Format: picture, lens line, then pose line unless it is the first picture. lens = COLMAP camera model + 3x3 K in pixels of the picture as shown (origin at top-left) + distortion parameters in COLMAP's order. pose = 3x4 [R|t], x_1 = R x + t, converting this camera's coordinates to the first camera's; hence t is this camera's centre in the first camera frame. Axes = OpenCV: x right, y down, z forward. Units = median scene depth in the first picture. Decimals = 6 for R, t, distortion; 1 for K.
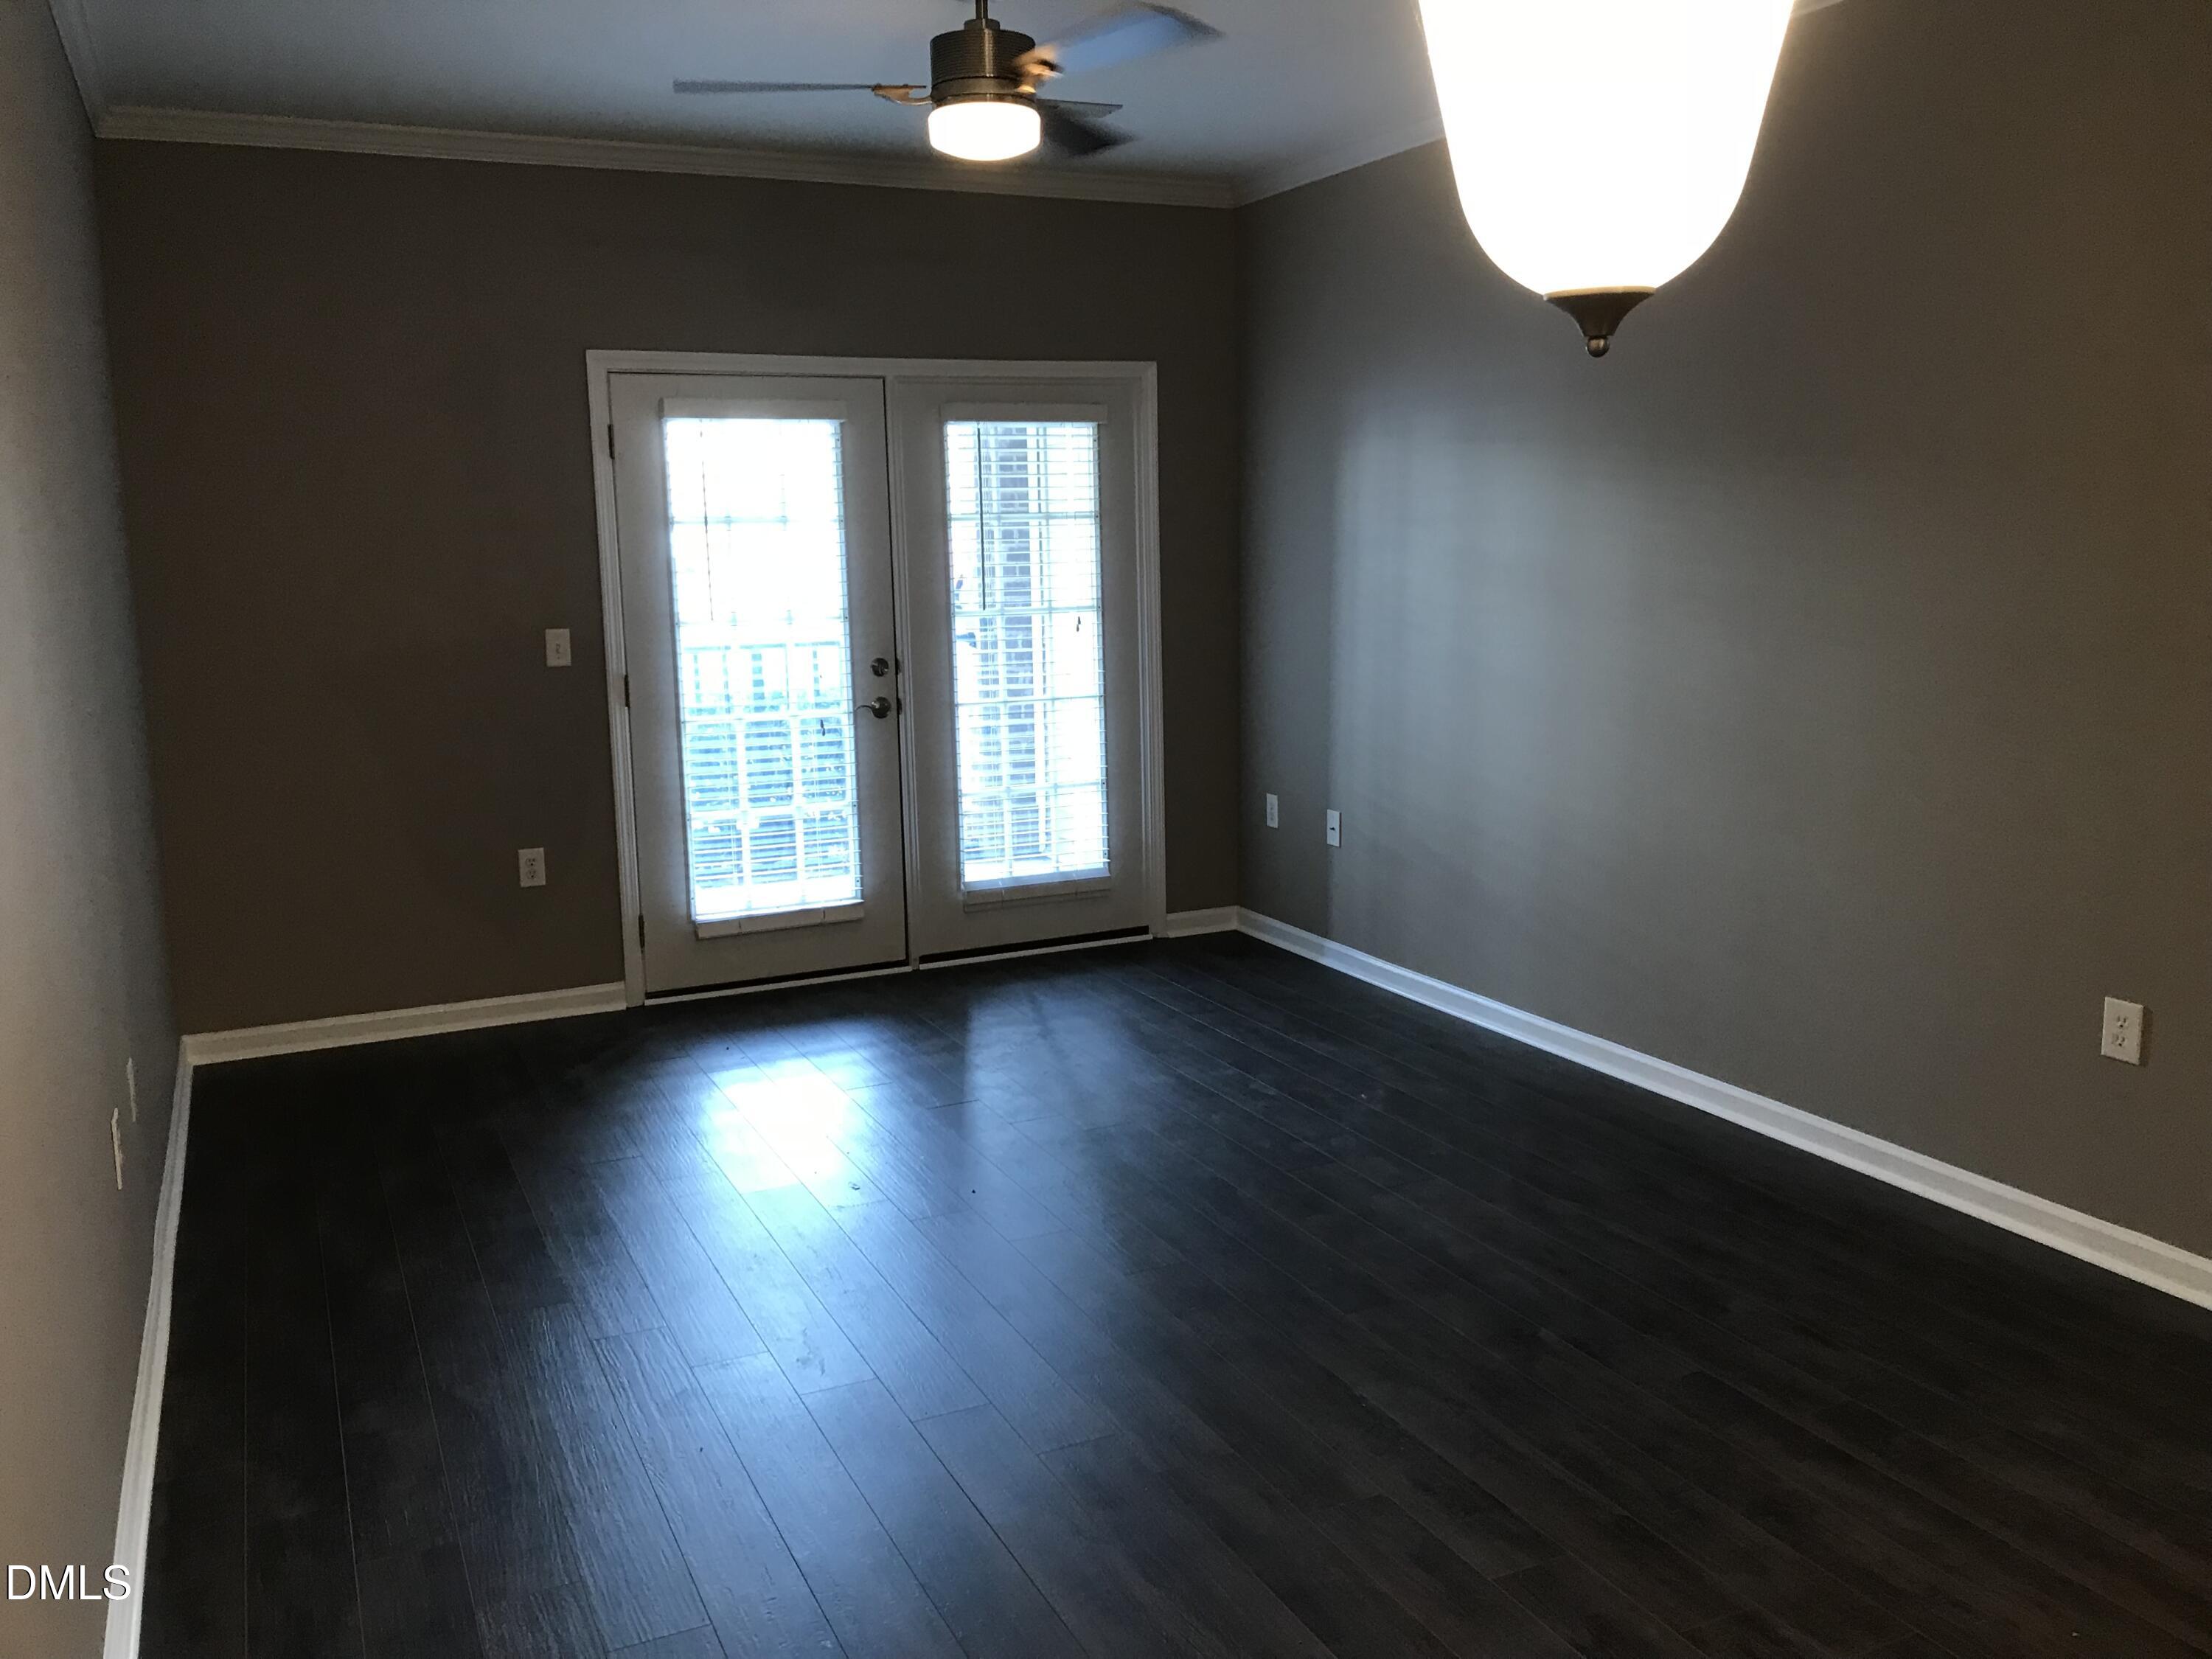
lens RADIAL K [[1797.2, 0, 1097.1], [0, 1797.2, 822.7], [0, 0, 1]] dist [0.058047, -0.067105]
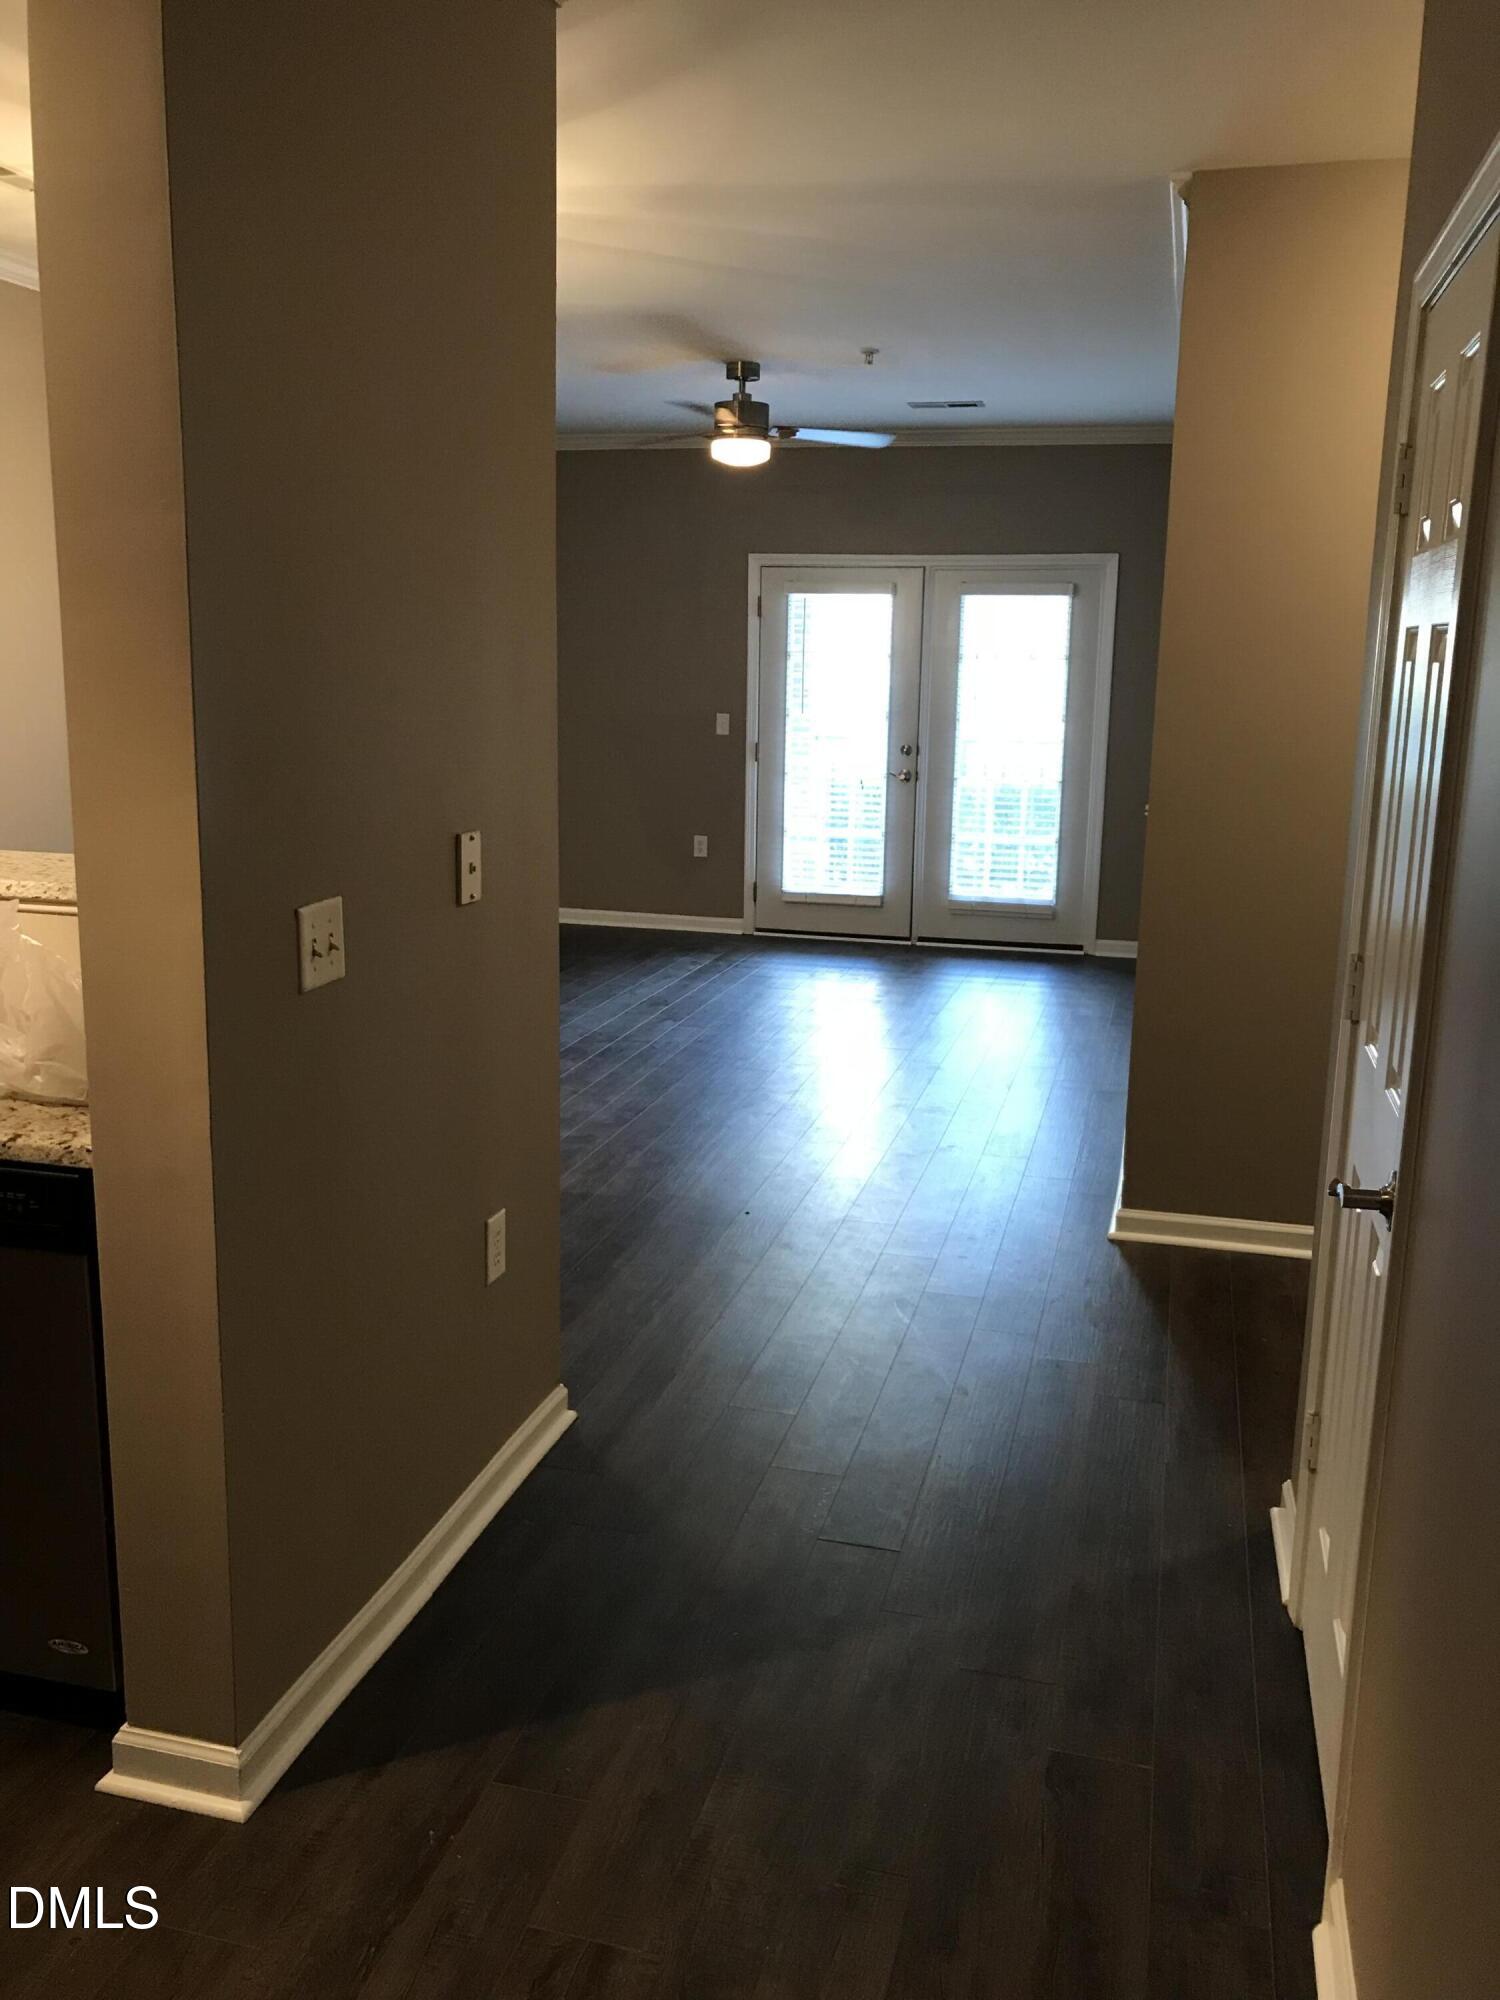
lens RADIAL K [[1610.1, 0, 750.0], [0, 1610.1, 1000.0], [0, 0, 1]] dist [0.208167, -0.729235]
pose [[0.763961, 0.171396, -0.622083, 0.712893], [-0.137468, 0.985177, 0.102615, 0.003536], [0.630450, 0.007122, 0.776197, -0.207715]]
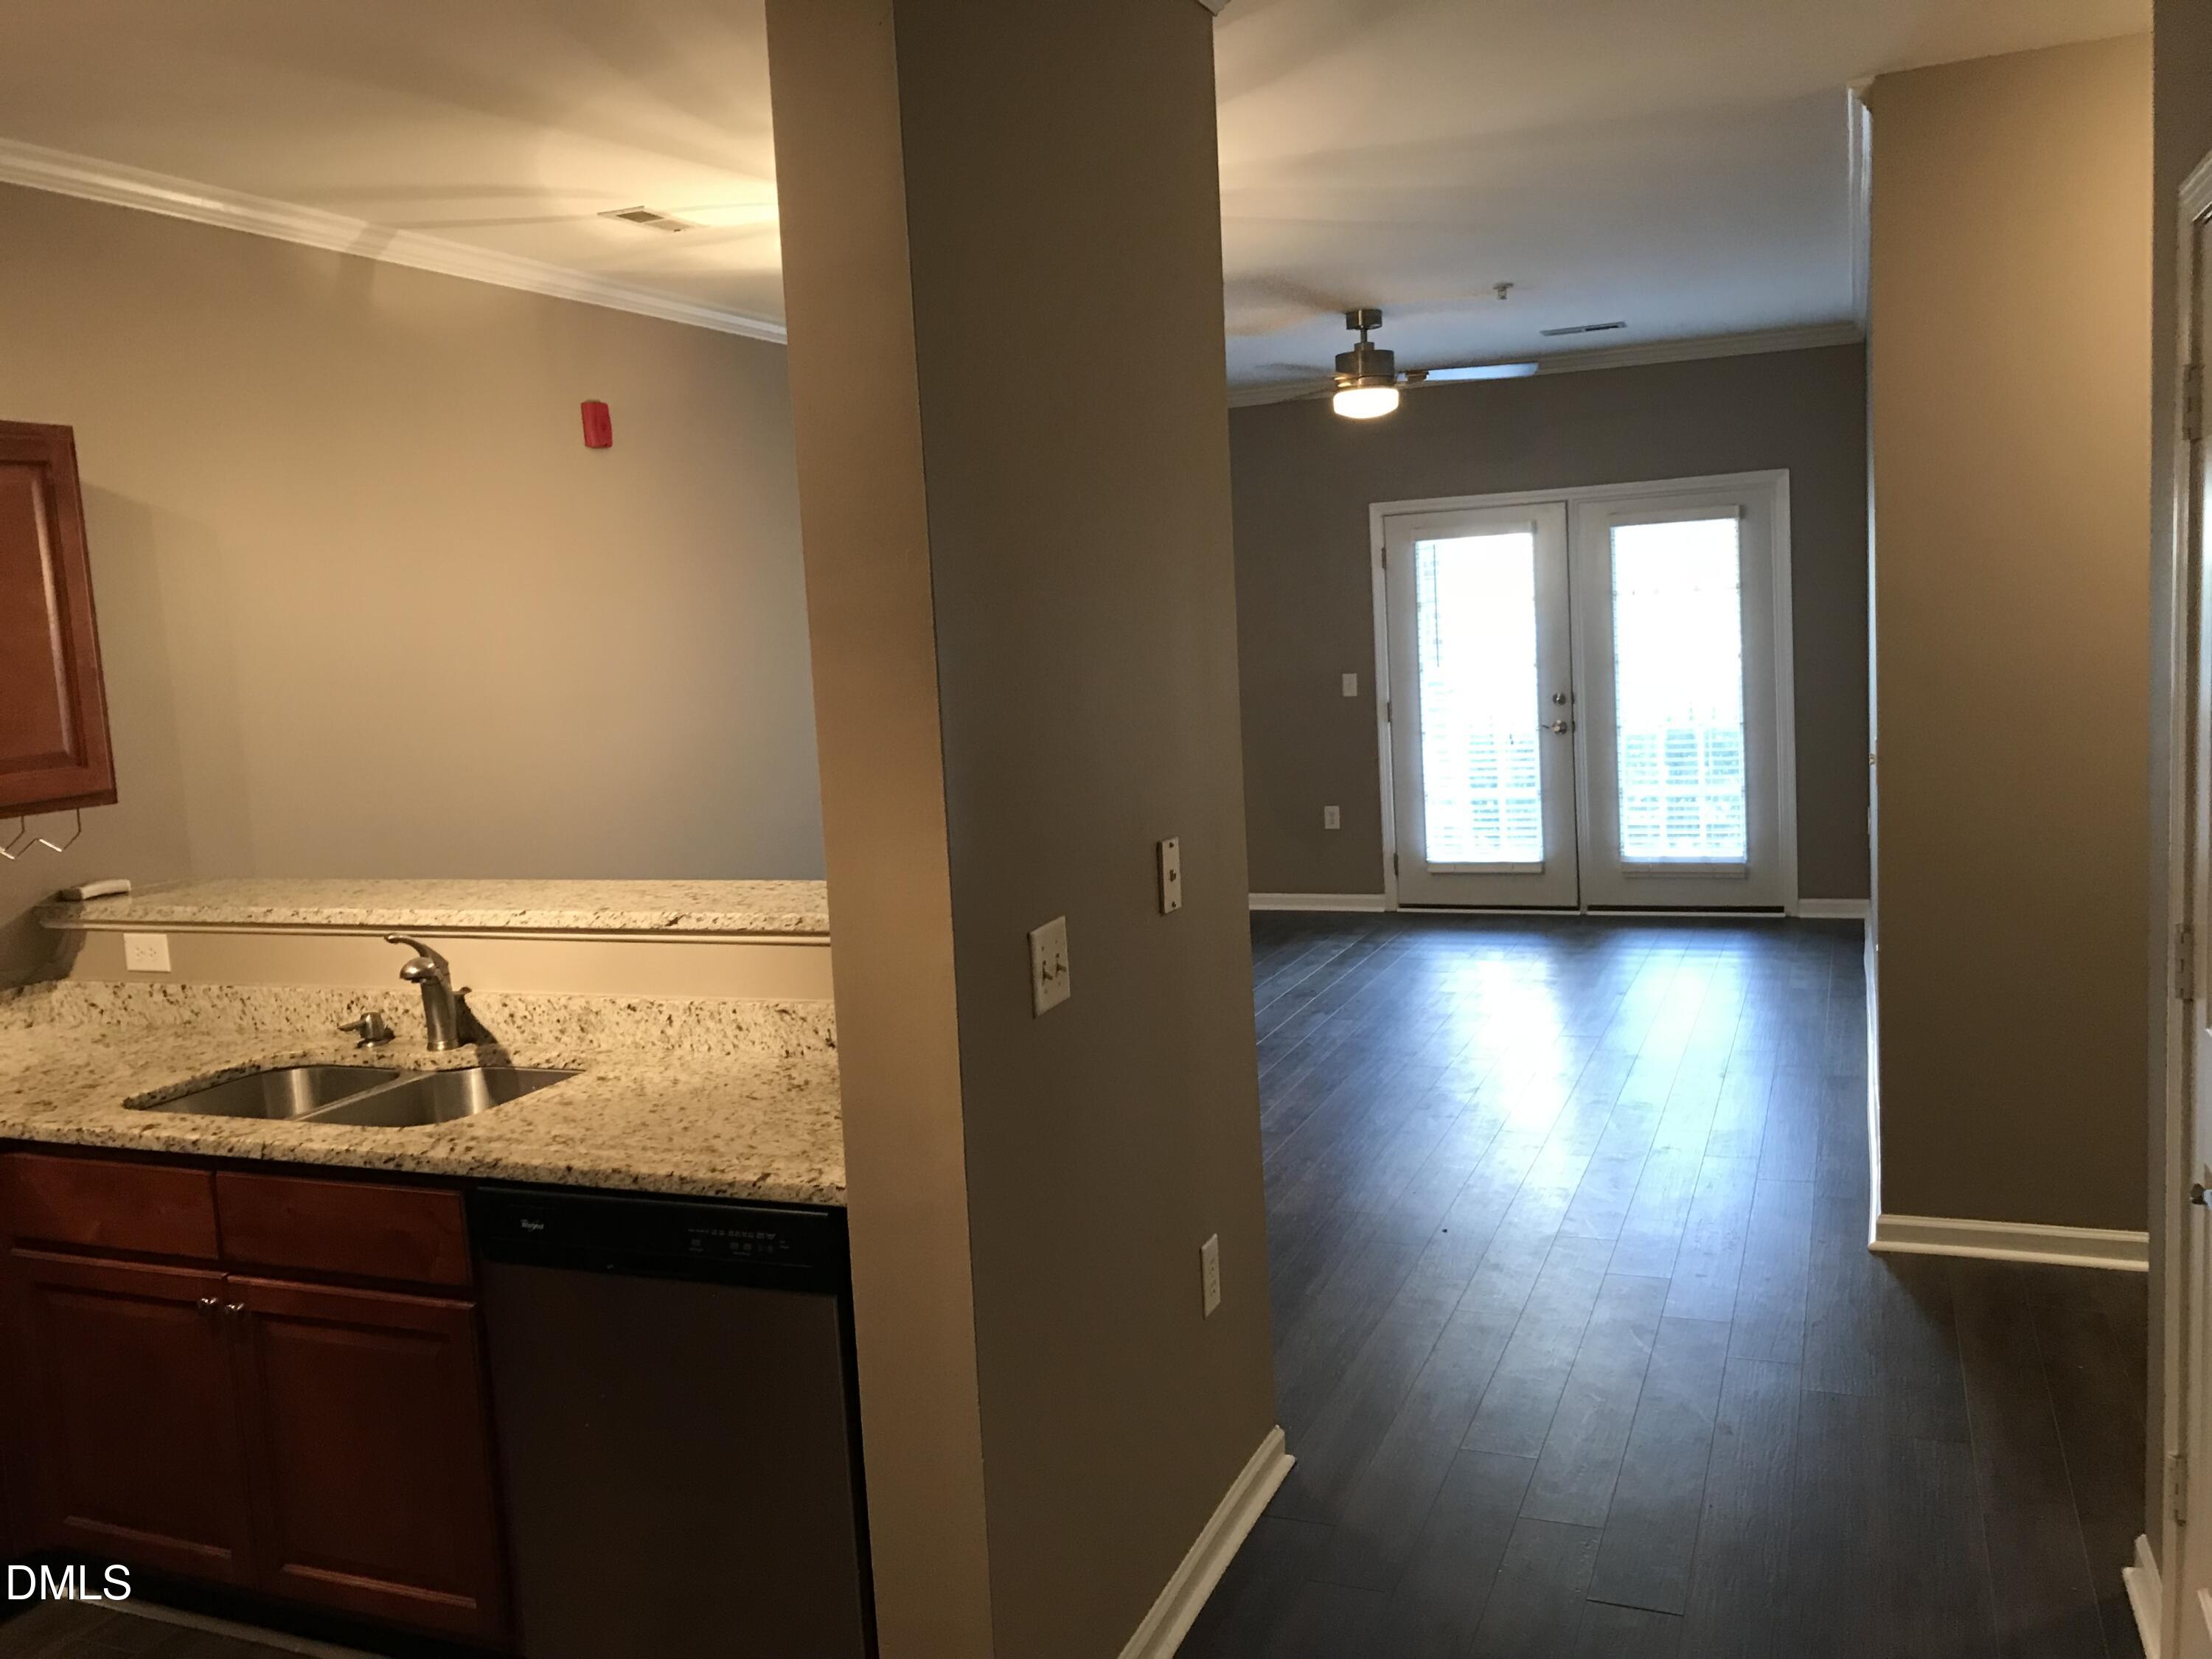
lens RADIAL K [[1797.2, 0, 1097.1], [0, 1797.2, 822.7], [0, 0, 1]] dist [0.058047, -0.067105]
pose [[0.670938, 0.073163, -0.737895, 0.708234], [-0.076453, 0.996643, 0.029302, -0.002142], [0.737562, 0.036755, 0.674279, -0.245488]]
